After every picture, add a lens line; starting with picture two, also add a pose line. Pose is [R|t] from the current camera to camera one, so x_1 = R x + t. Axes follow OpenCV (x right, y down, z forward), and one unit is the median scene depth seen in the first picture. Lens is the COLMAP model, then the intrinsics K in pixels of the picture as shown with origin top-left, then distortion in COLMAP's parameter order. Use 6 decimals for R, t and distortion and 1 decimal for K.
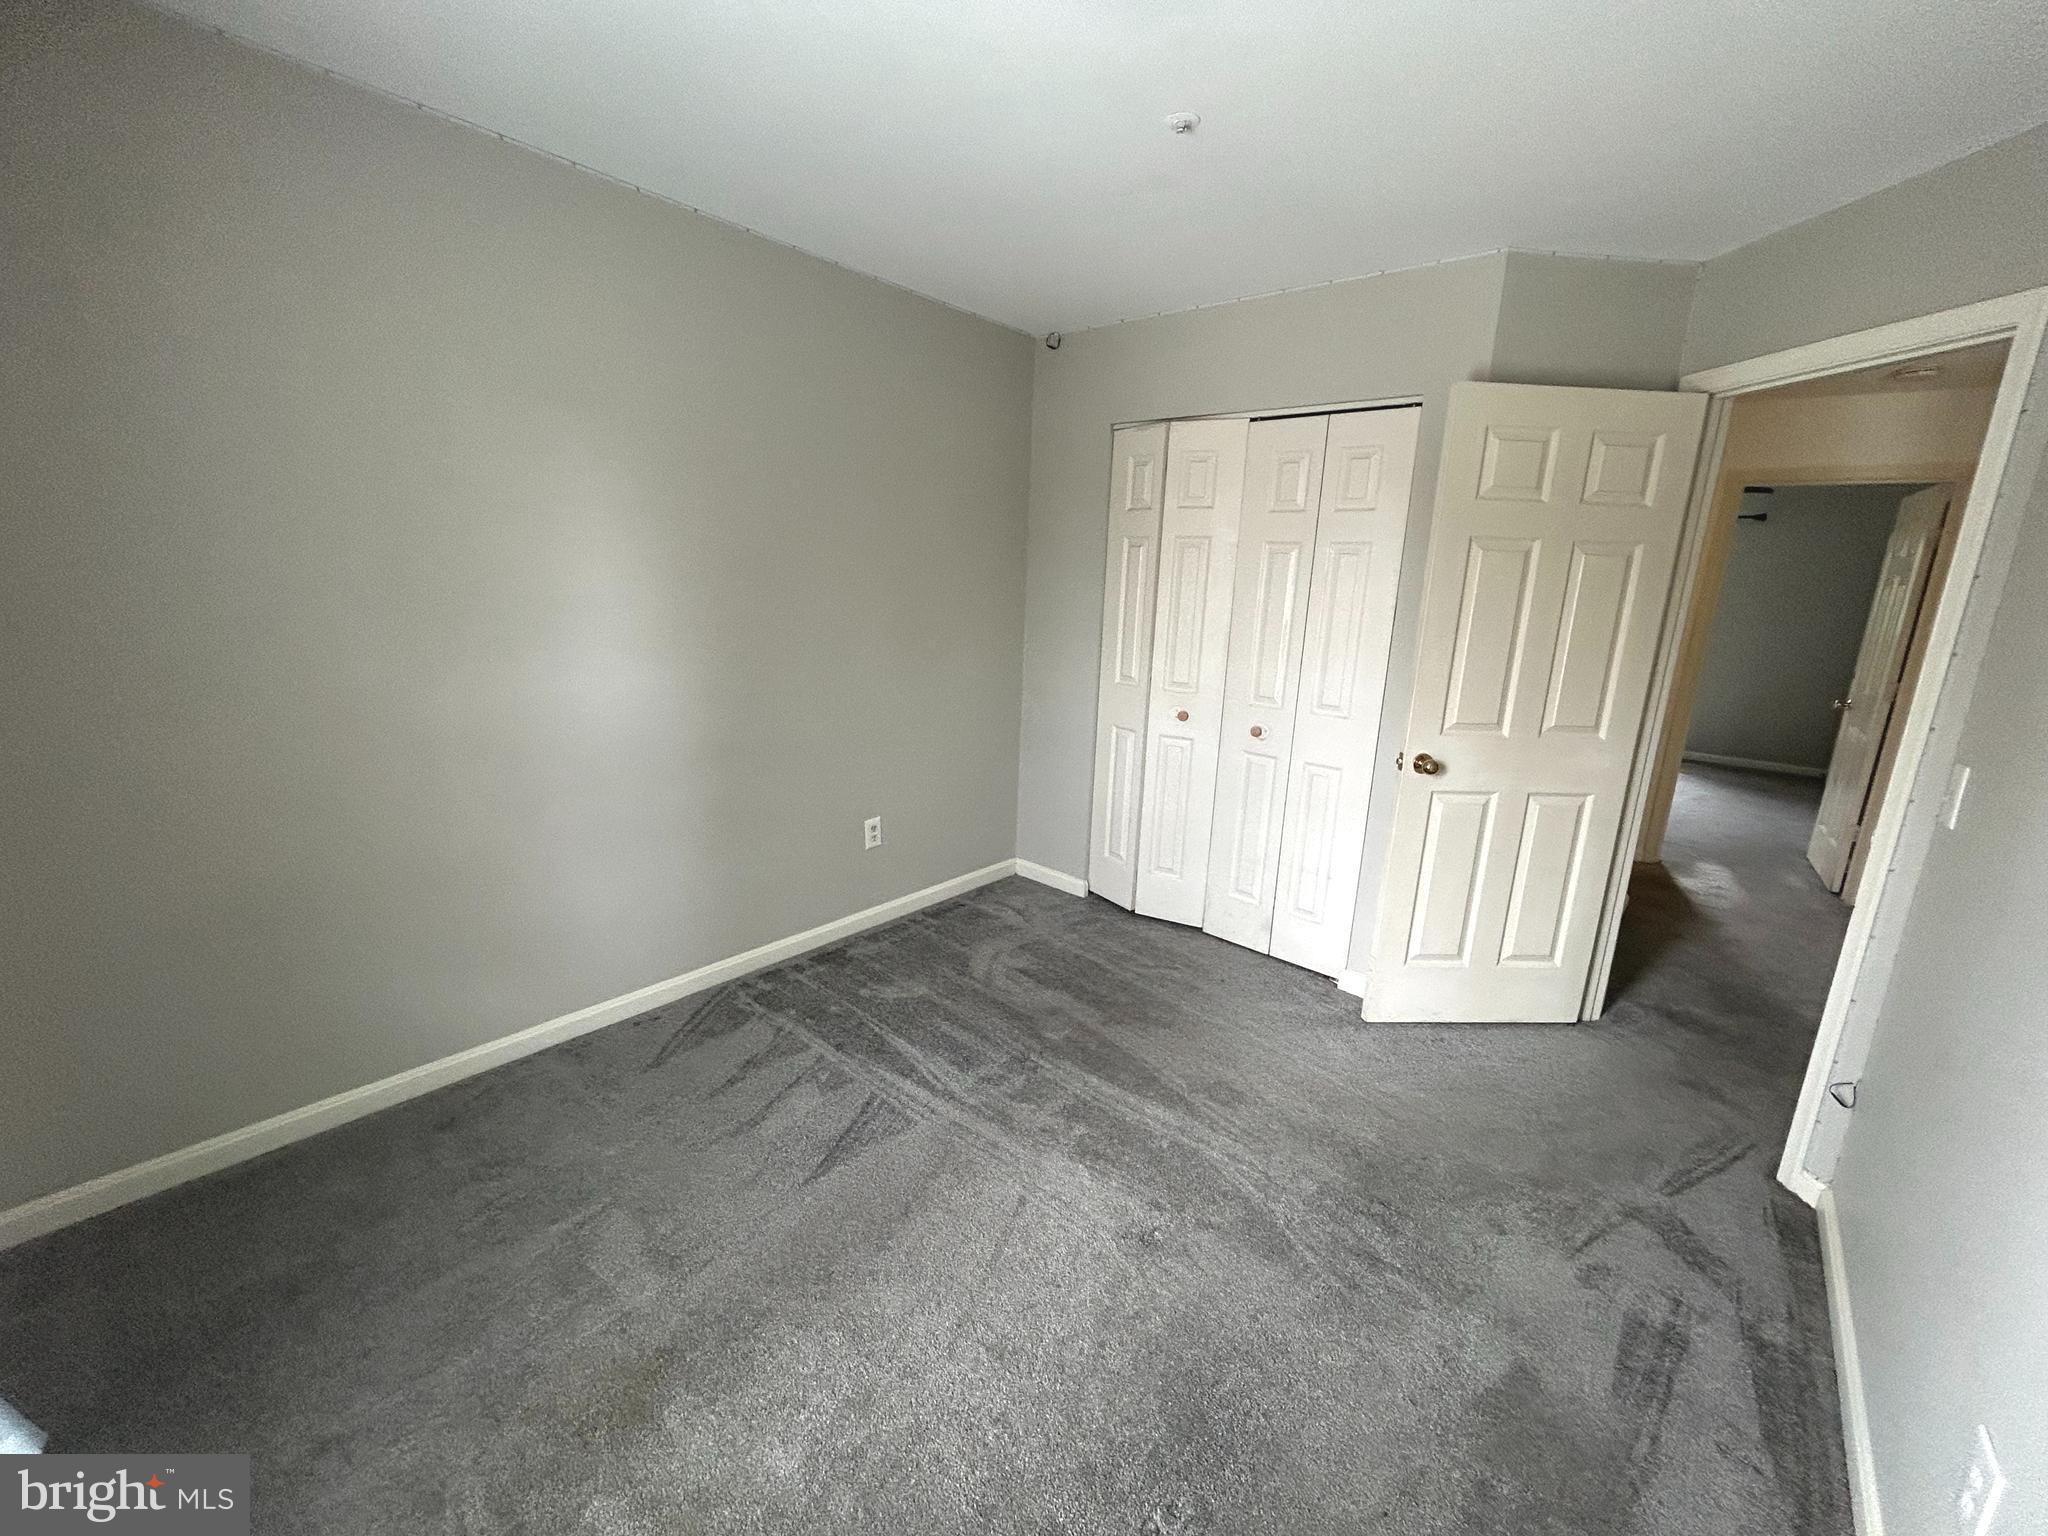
lens RADIAL K [[824.5, 0, 1028.9], [0, 824.5, 760.9], [0, 0, 1]] dist [0.000385, 0.001087]
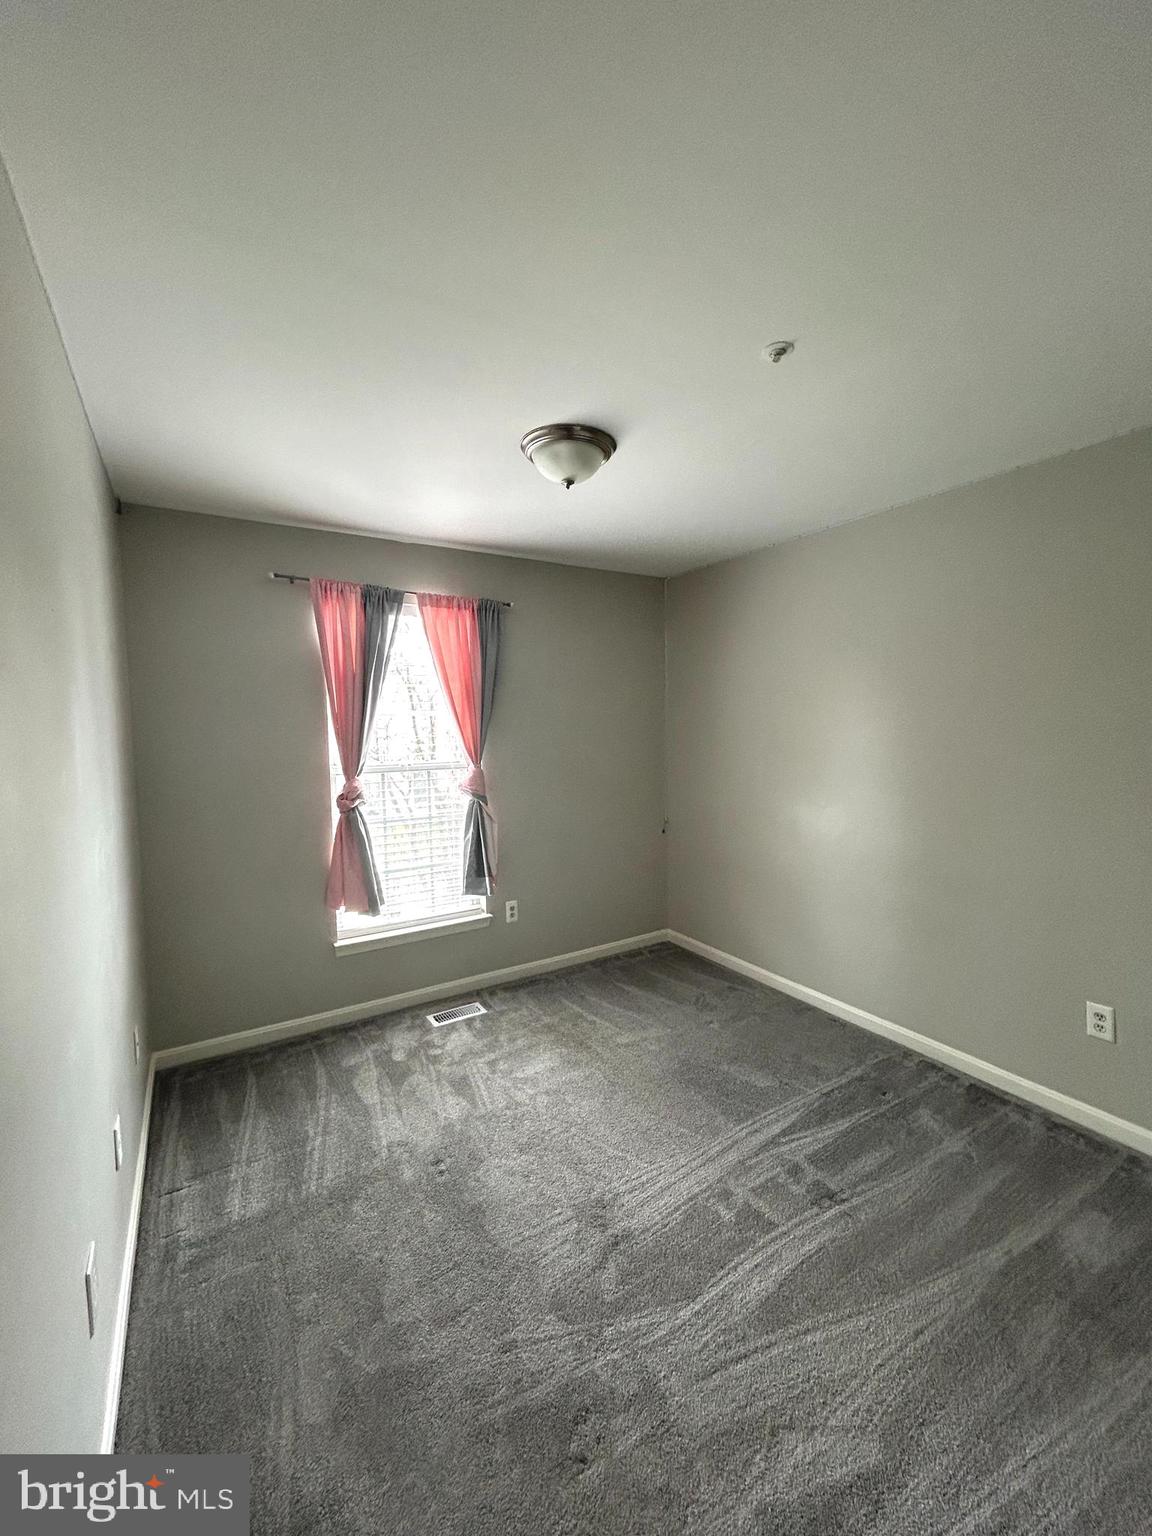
lens RADIAL K [[618.4, 0, 580.9], [0, 618.4, 768.9], [0, 0, 1]] dist [0.000385, 0.001087]
pose [[-0.308545, 0.026017, -0.950854, 0.777368], [-0.208719, 0.973413, 0.094362, -0.157874], [0.928028, 0.227576, -0.294911, 0.786950]]
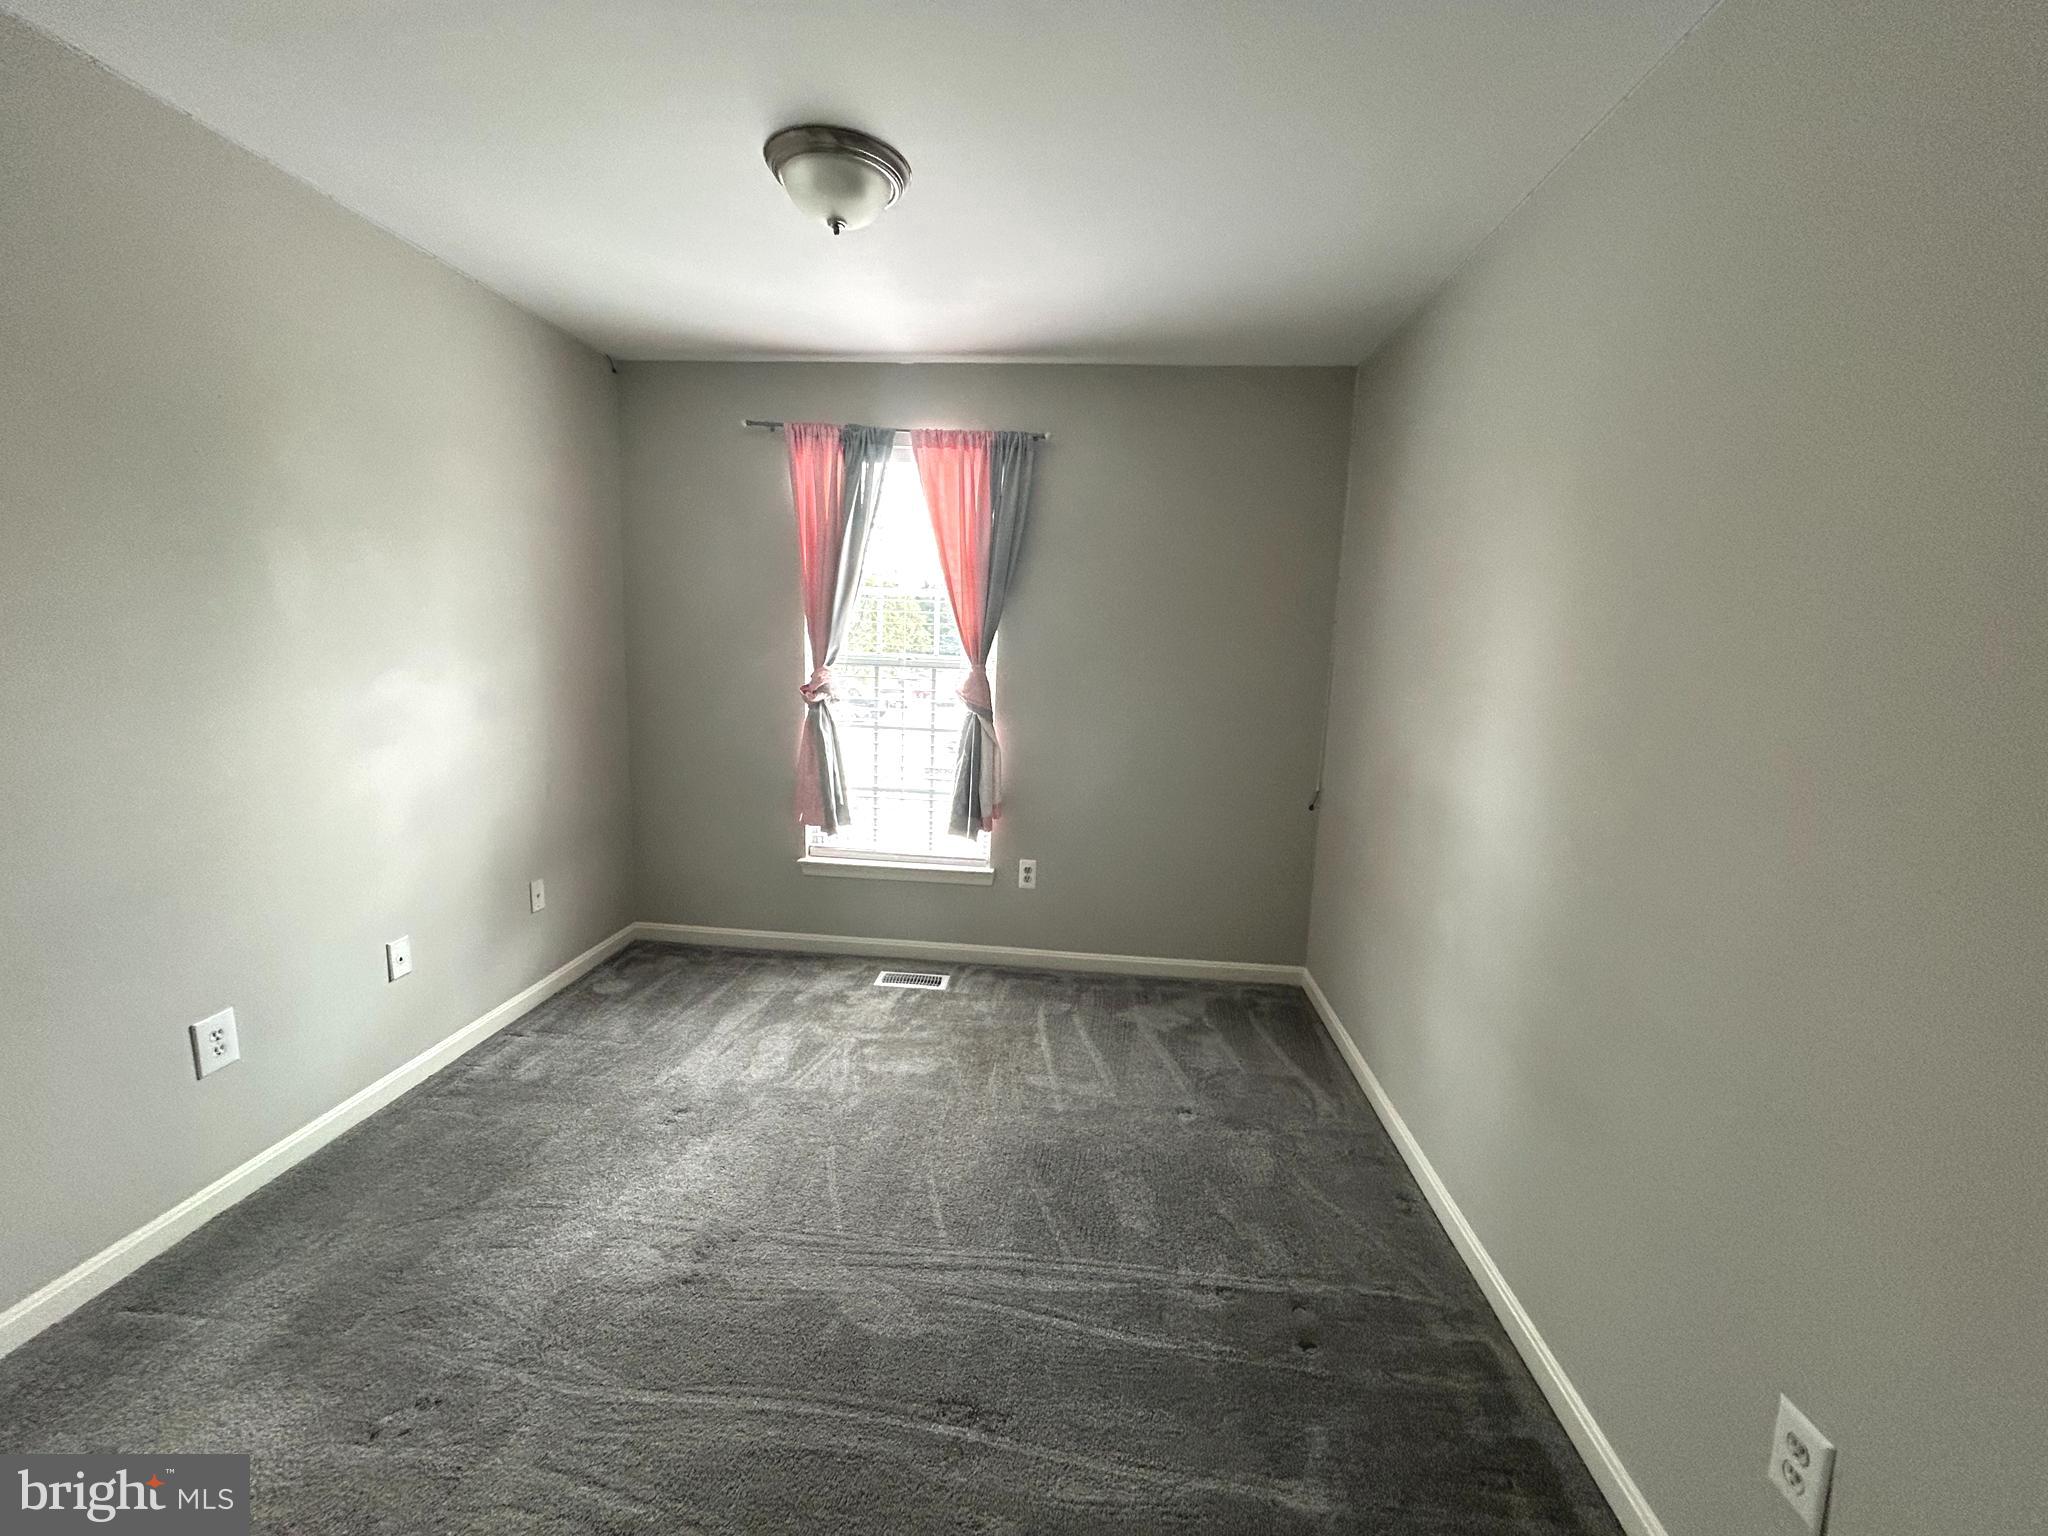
lens RADIAL K [[824.5, 0, 1017.0], [0, 824.5, 762.5], [0, 0, 1]] dist [0.000385, 0.001087]
pose [[-0.816220, 0.011333, -0.577630, 0.296365], [-0.199740, 0.932620, 0.300540, -0.251688], [0.542115, 0.360682, -0.758960, 1.251967]]
